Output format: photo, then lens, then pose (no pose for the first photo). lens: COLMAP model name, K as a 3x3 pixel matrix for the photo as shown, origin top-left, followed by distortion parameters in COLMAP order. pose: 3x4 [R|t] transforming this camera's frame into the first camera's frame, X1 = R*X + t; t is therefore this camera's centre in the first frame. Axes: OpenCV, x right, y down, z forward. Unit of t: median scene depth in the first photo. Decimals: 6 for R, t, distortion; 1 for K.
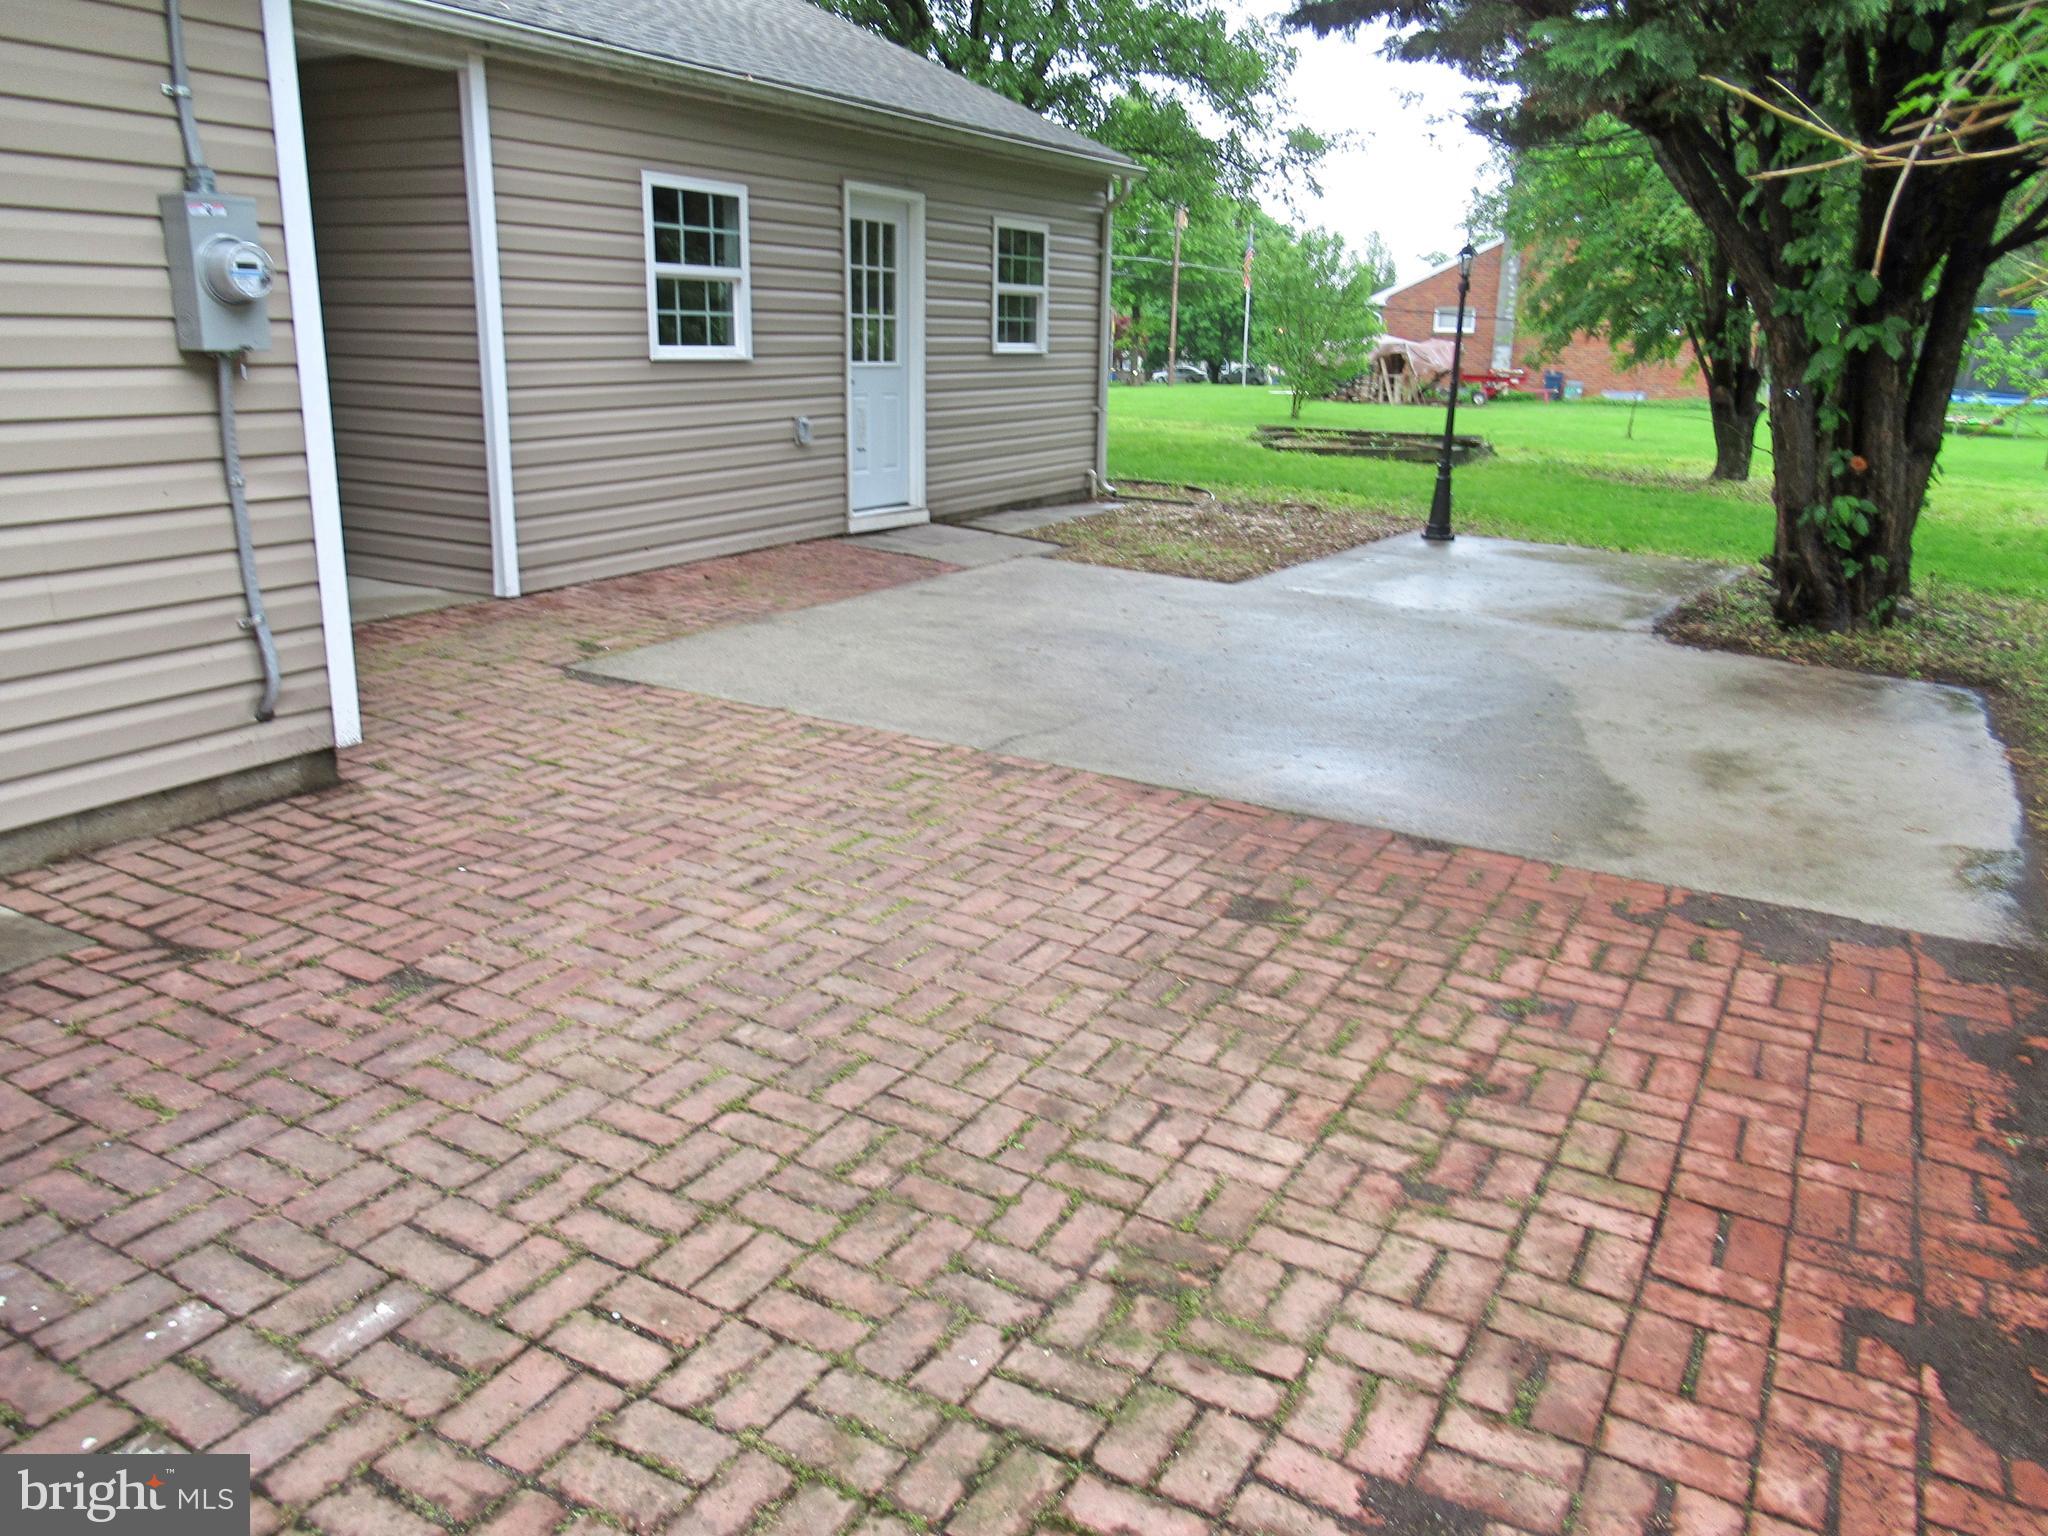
lens RADIAL K [[1522.8, 0, 1022.8], [0, 1522.8, 771.5], [0, 0, 1]] dist [-0.000829, -0.005483]
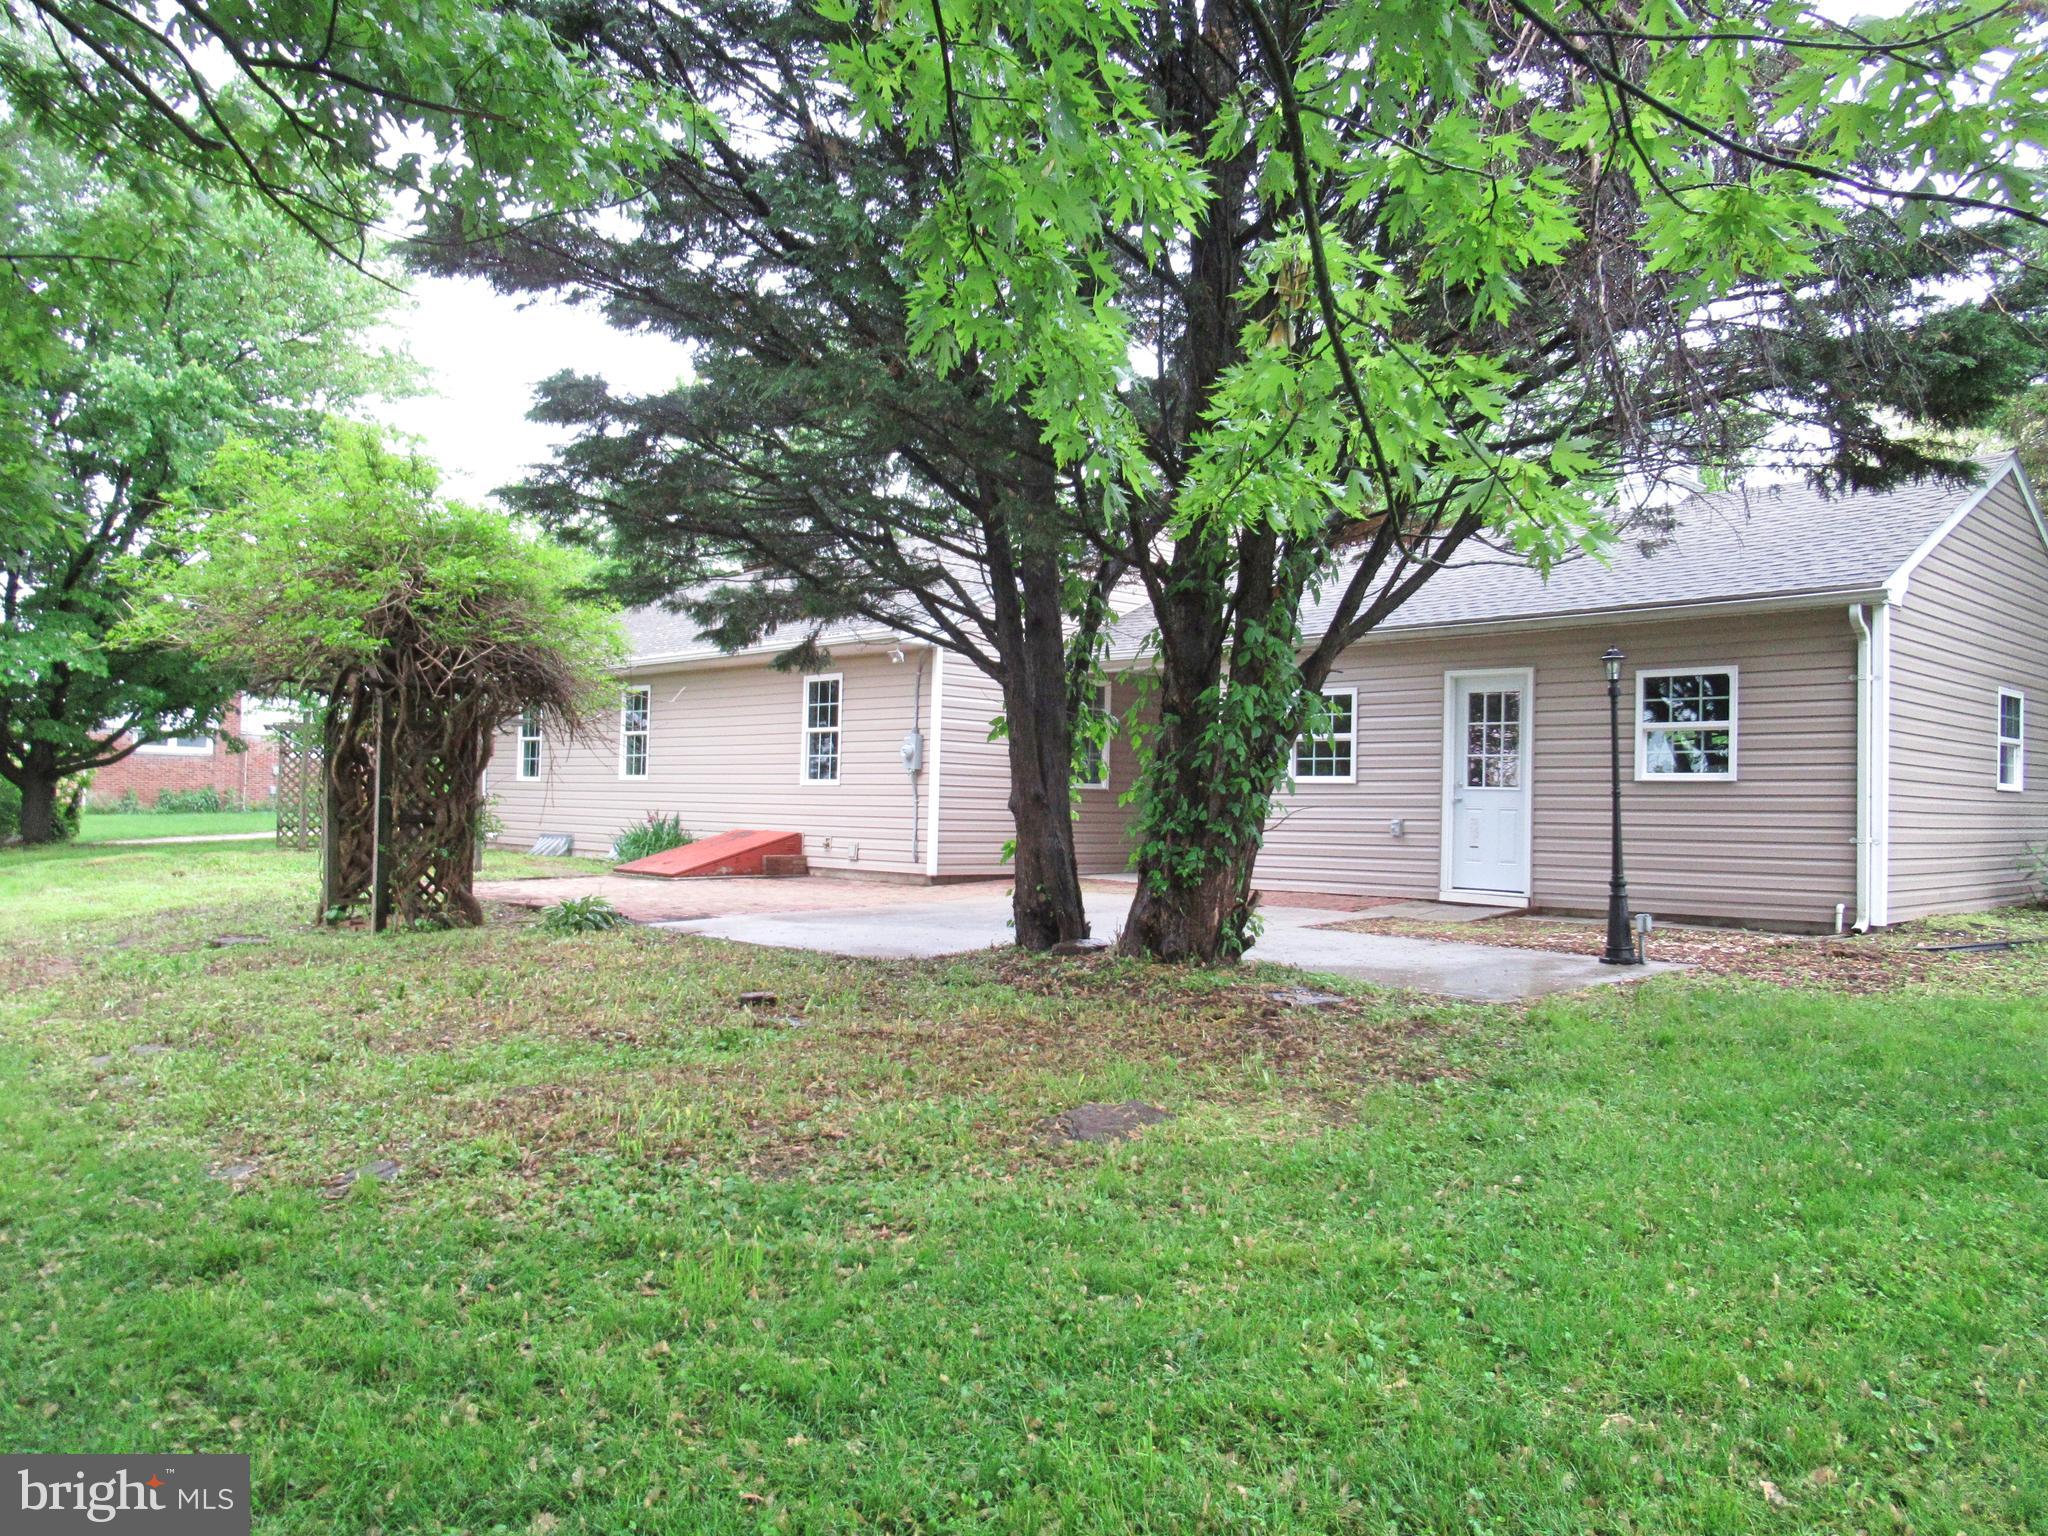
lens RADIAL K [[1522.8, 0, 1022.7], [0, 1522.8, 765.2], [0, 0, 1]] dist [-0.000829, -0.005483]
pose [[-0.283493, -0.063283, -0.956884, 1.393732], [-0.297532, 0.954384, 0.025031, -0.198039], [0.911651, 0.291799, -0.289390, 1.024763]]
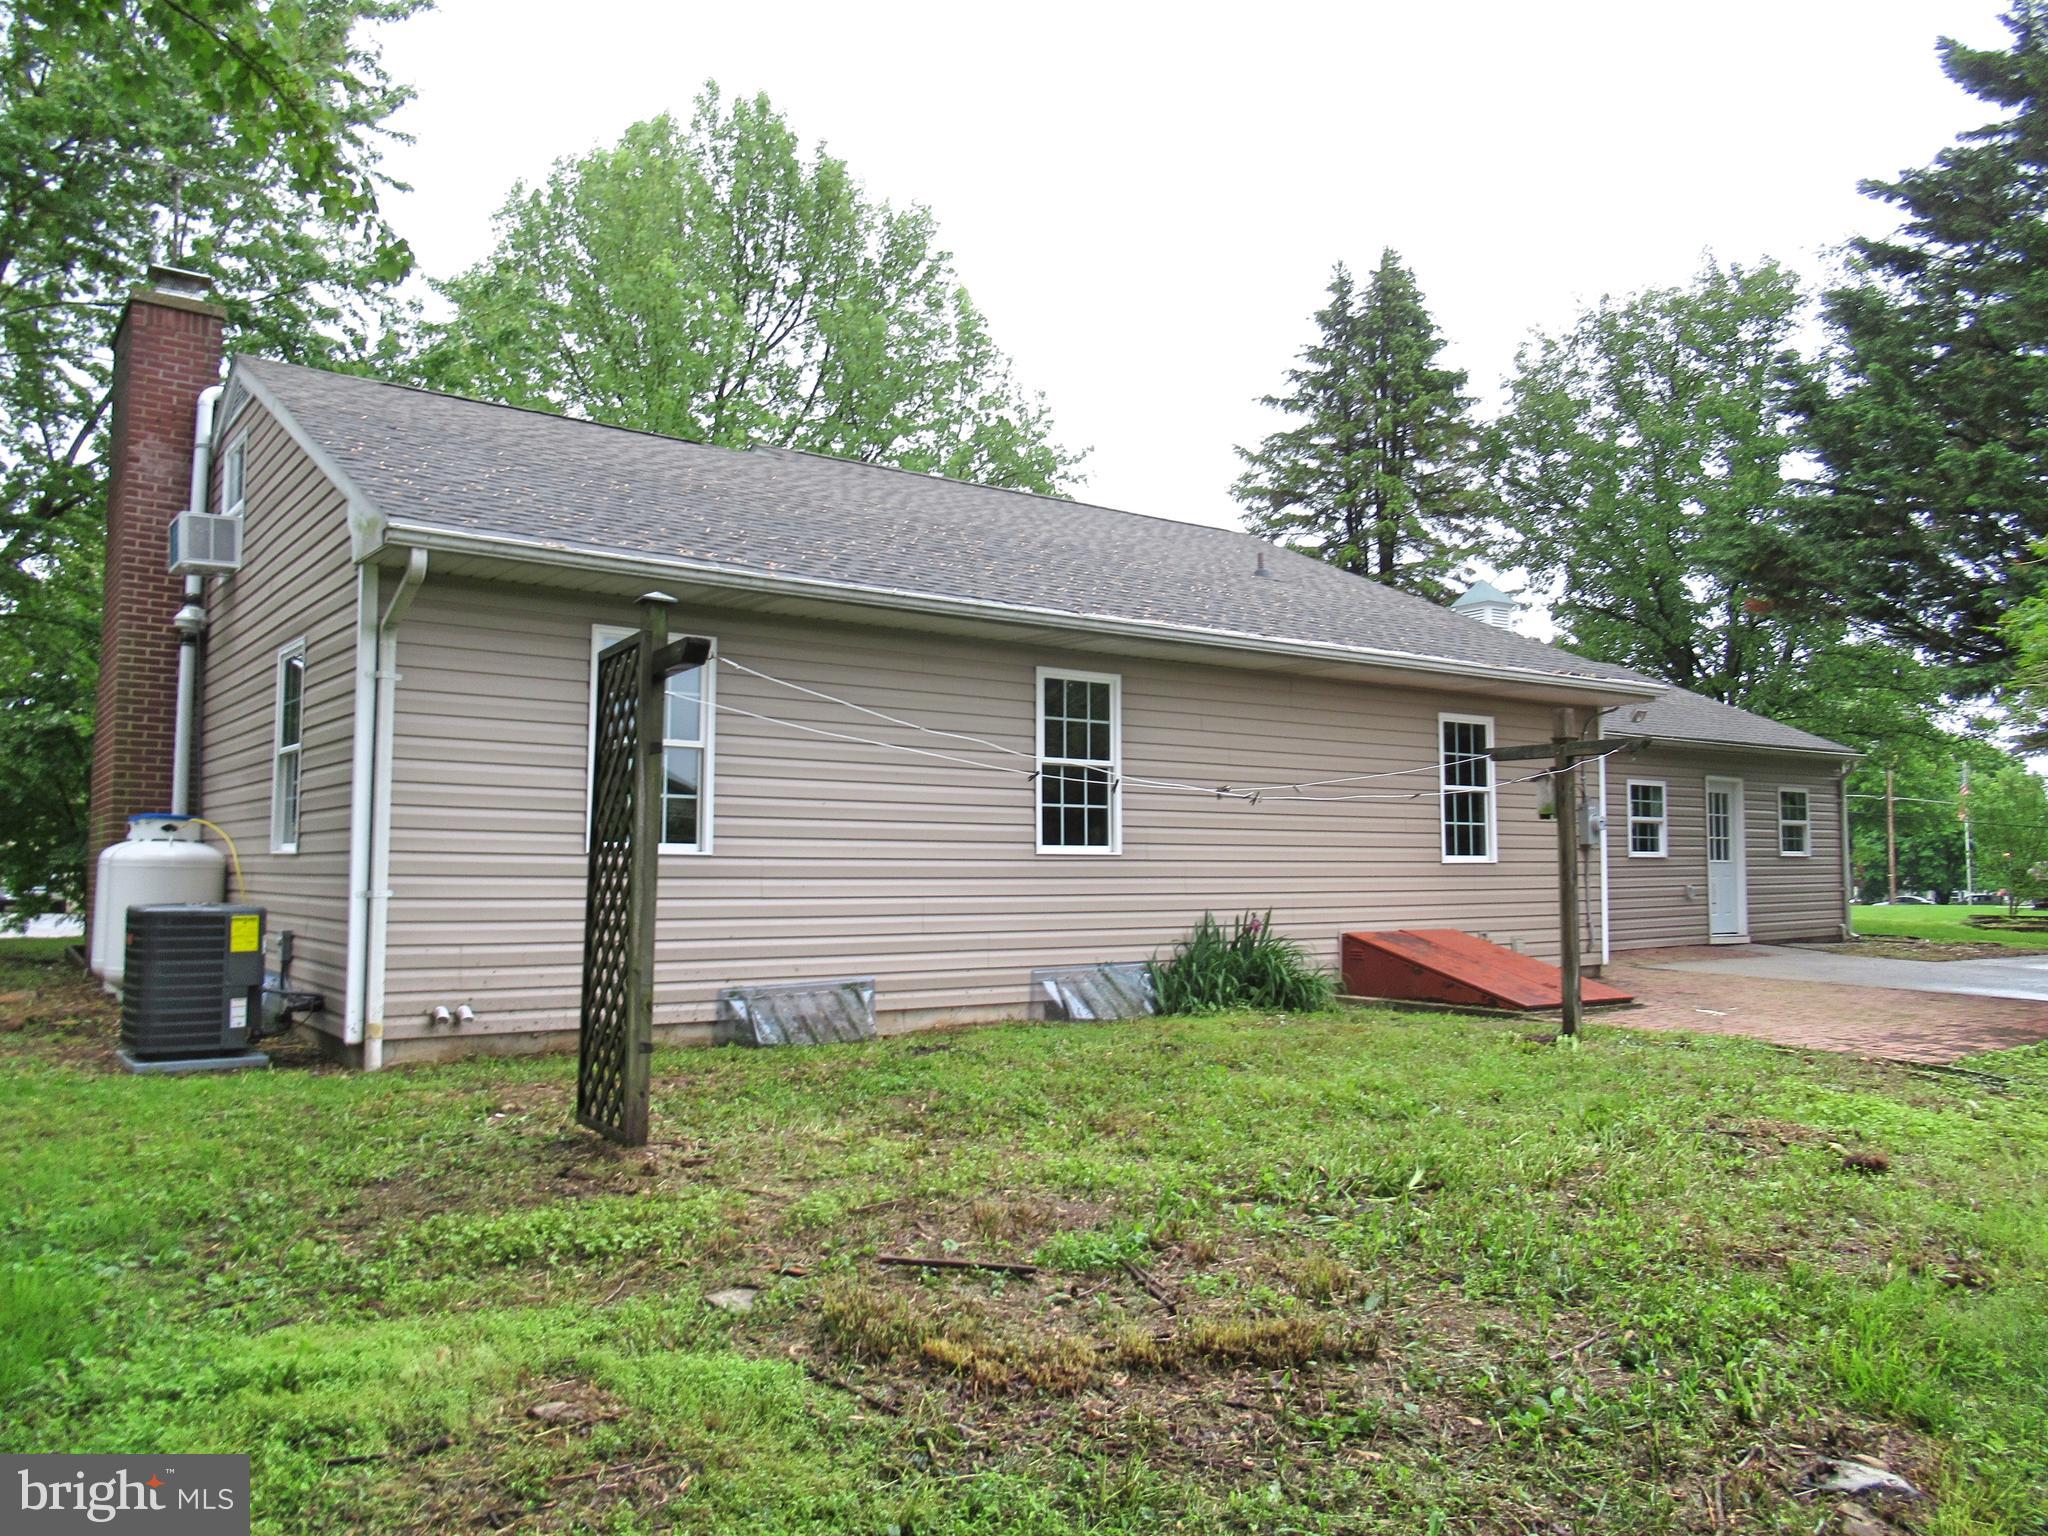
lens RADIAL K [[1522.8, 0, 1023.9], [0, 1522.8, 777.0], [0, 0, 1]] dist [-0.000829, -0.005483]
pose [[0.911673, -0.044674, -0.408482, -0.110412], [-0.096510, 0.942988, -0.318527, 0.350329], [0.399423, 0.329815, 0.855385, -1.099791]]
